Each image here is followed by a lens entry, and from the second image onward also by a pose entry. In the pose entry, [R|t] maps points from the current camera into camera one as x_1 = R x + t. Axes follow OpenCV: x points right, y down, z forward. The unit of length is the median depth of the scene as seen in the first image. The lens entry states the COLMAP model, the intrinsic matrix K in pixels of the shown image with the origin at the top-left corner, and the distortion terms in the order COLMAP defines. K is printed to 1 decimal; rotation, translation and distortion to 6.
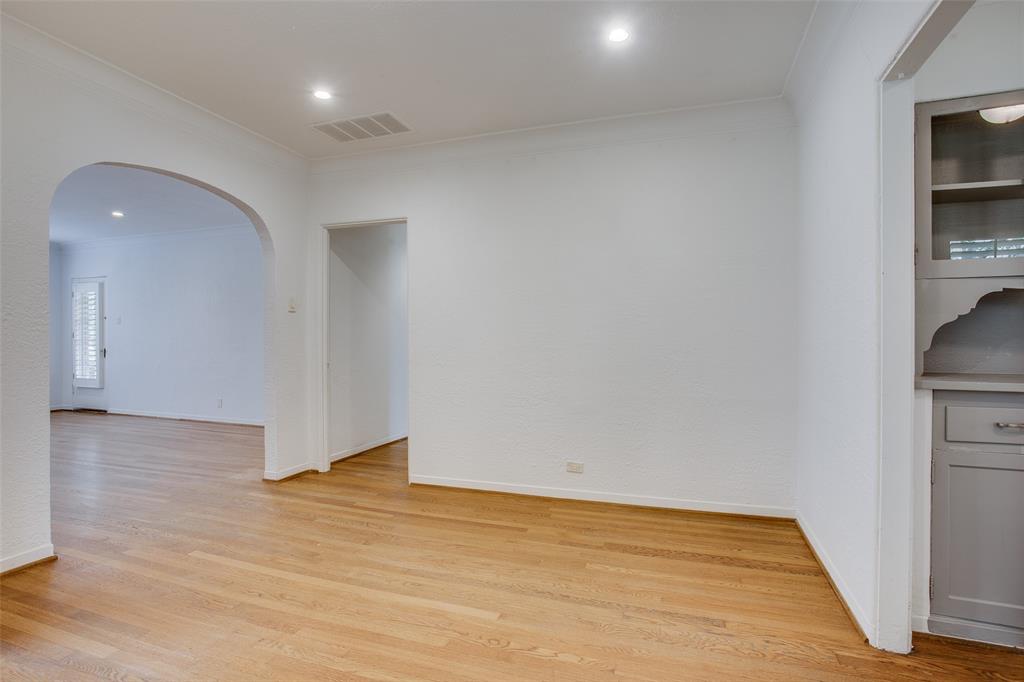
lens RADIAL K [[522.8, 0, 511.0], [0, 522.8, 332.4], [0, 0, 1]] dist [-0.061724, 0.035326]
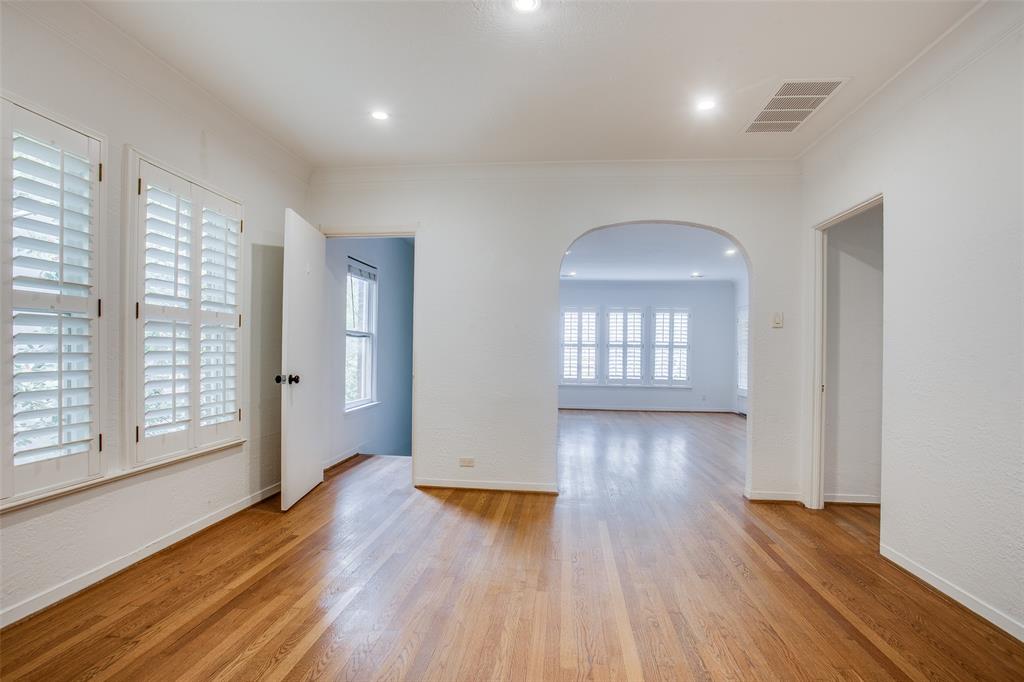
lens RADIAL K [[505.6, 0, 512.9], [0, 505.6, 350.8], [0, 0, 1]] dist [-0.000757, -0.000069]
pose [[0.233450, 0.002986, -0.972364, 0.413012], [-0.002833, 0.999993, 0.002391, 0.002271], [0.972365, 0.002196, 0.233457, 0.360596]]
